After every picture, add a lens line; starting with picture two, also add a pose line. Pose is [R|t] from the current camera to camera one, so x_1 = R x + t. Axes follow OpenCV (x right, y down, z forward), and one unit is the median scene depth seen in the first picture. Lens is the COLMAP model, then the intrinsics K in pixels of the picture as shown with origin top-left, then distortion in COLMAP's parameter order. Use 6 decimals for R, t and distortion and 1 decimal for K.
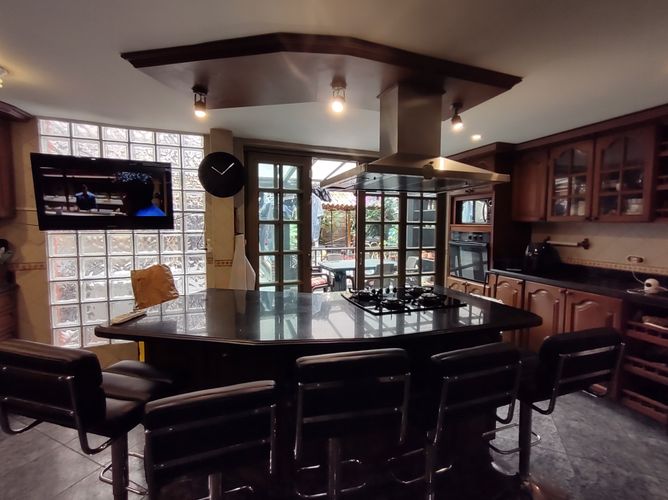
lens RADIAL K [[305.8, 0, 337.4], [0, 305.8, 246.4], [0, 0, 1]] dist [-0.000498, -0.000116]
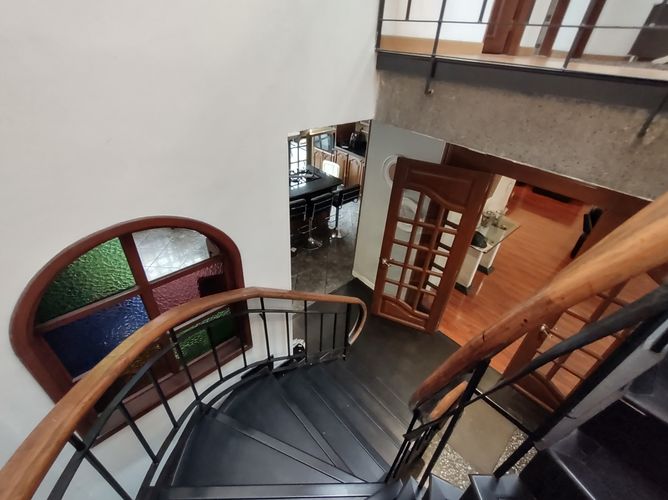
lens RADIAL K [[305.8, 0, 337.4], [0, 305.8, 246.4], [0, 0, 1]] dist [-0.000498, -0.000116]
pose [[0.913690, -0.186335, 0.361177, -0.361097], [-0.029873, 0.855504, 0.516934, -0.458664], [-0.405311, -0.483107, 0.776100, -0.975423]]
